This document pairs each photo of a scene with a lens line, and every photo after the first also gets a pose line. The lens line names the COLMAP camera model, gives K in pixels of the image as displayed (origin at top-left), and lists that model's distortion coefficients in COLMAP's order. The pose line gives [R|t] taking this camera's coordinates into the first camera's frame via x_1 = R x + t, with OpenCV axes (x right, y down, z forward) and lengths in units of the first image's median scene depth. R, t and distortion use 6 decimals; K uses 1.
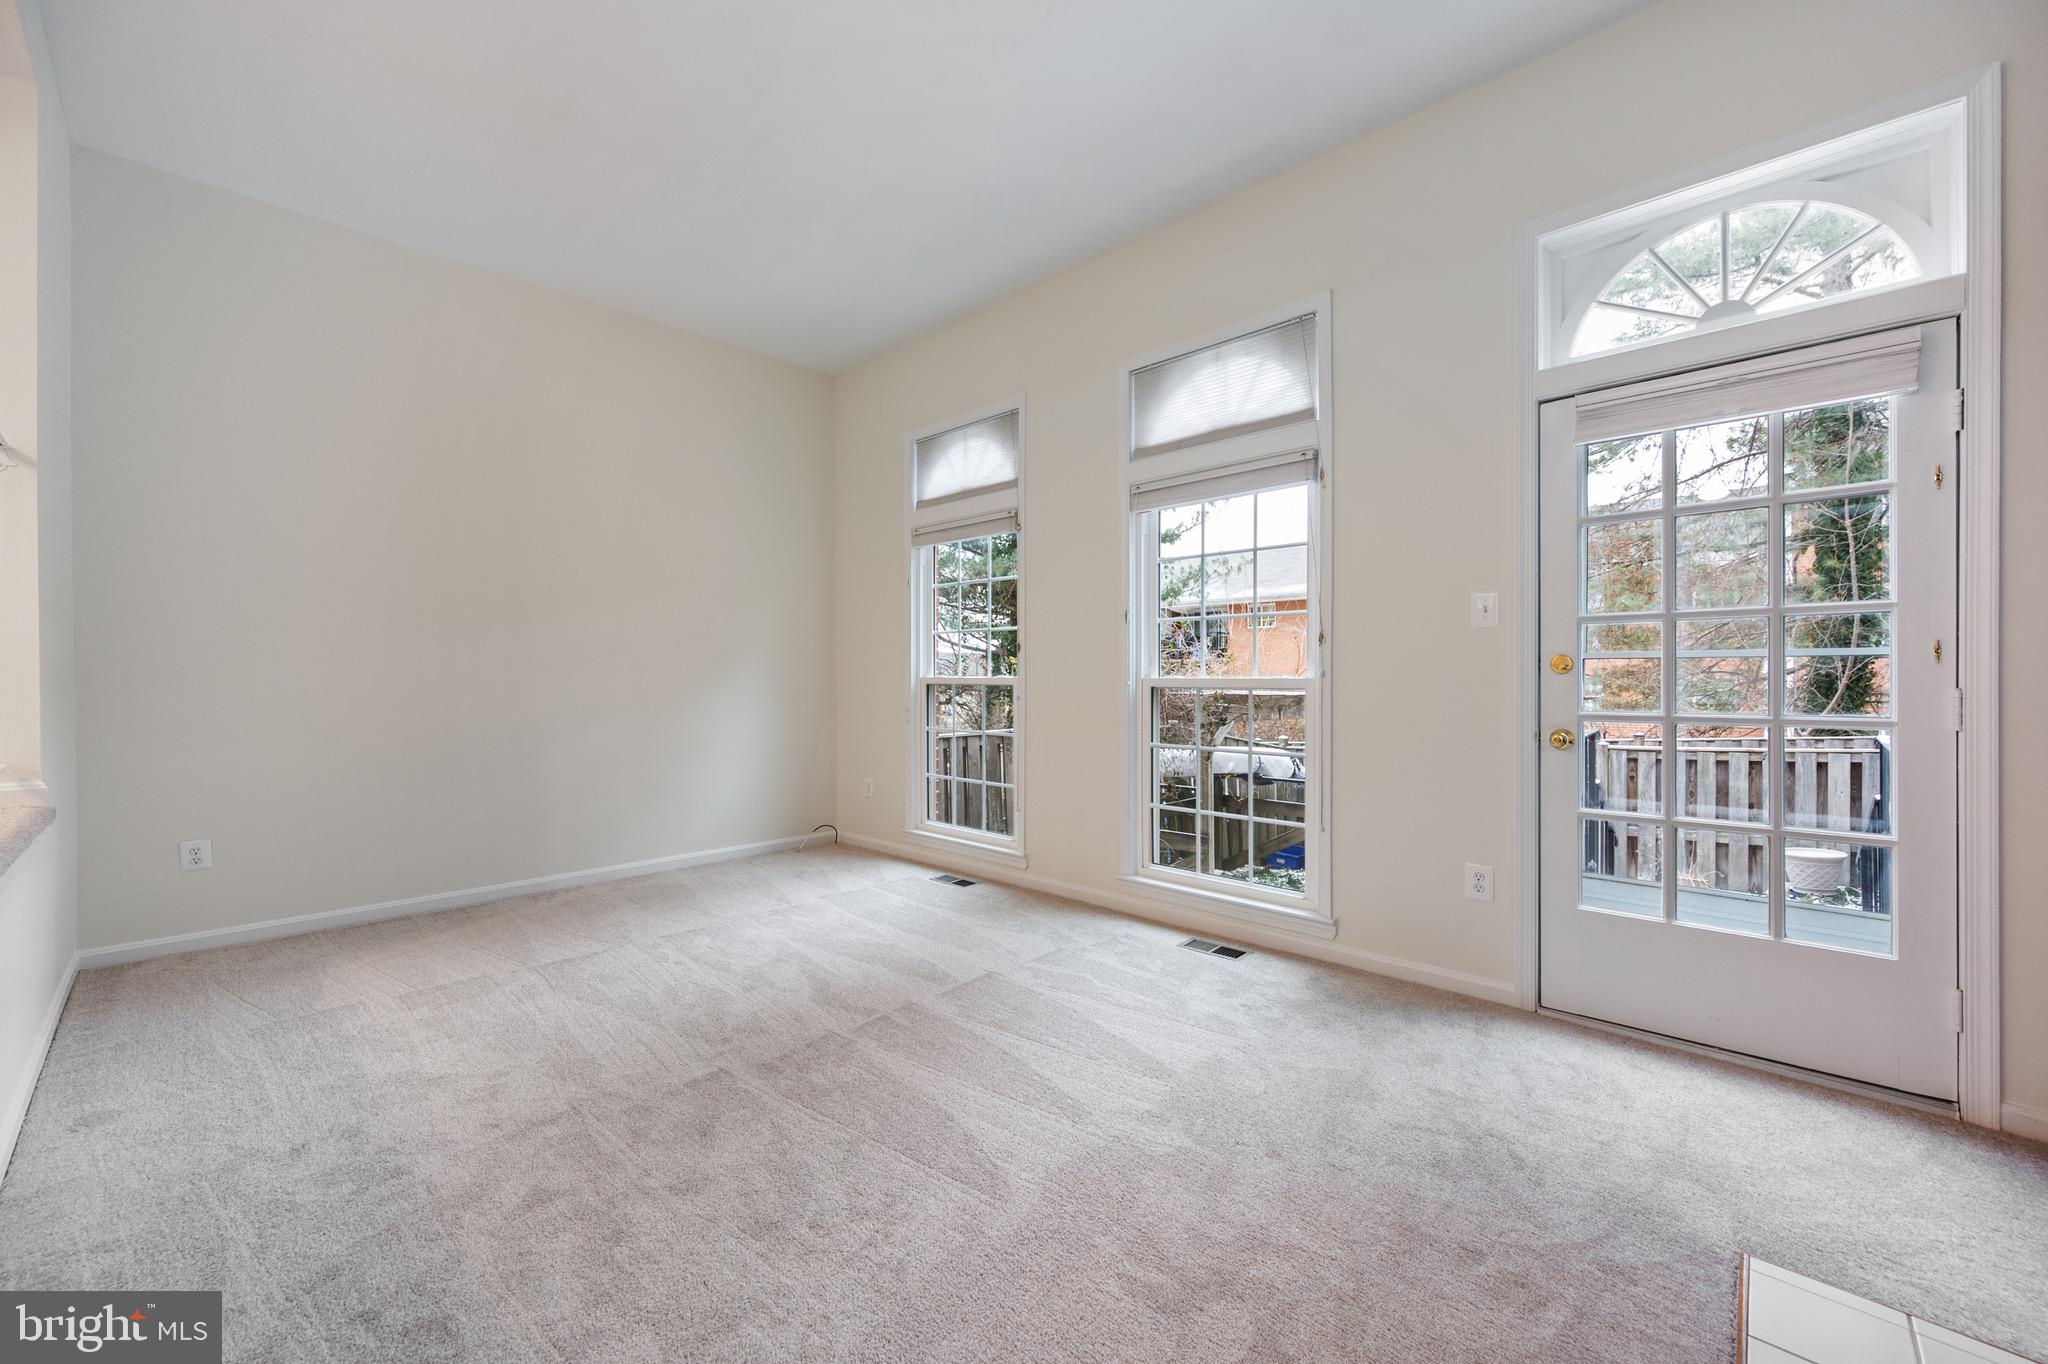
lens RADIAL K [[817.2, 0, 1034.5], [0, 817.2, 677.6], [0, 0, 1]] dist [-0.000594, -0.000271]
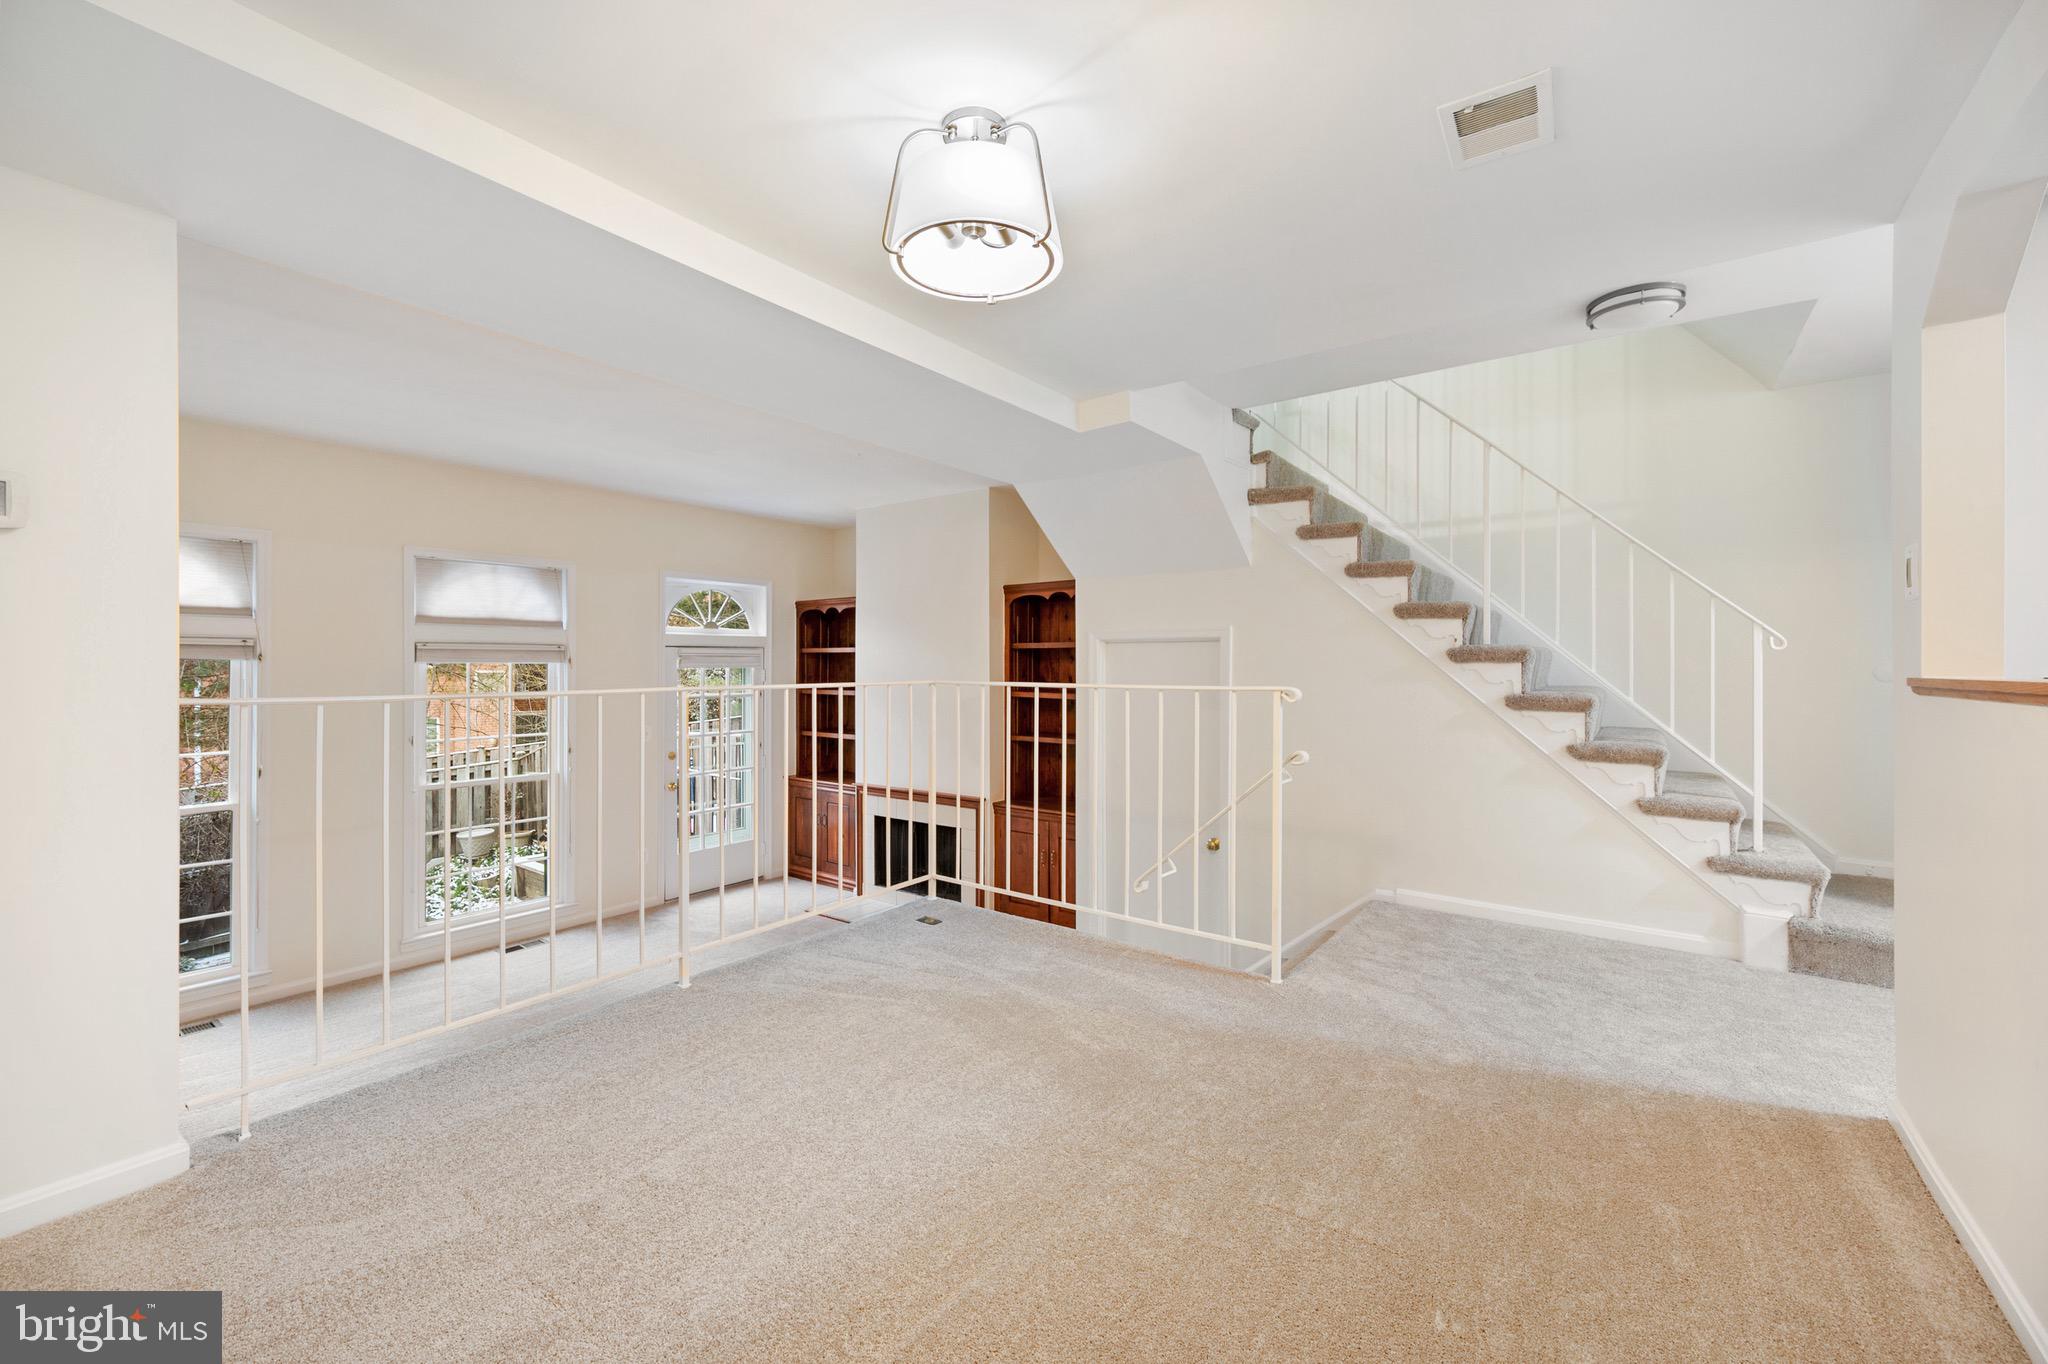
lens RADIAL K [[805.8, 0, 1017.6], [0, 805.8, 673.6], [0, 0, 1]] dist [-0.002565, -0.000347]
pose [[-0.129342, -0.003157, 0.991595, -1.308758], [0.004246, 0.999984, 0.003737, -0.187441], [-0.991591, 0.004694, -0.129326, 0.199021]]
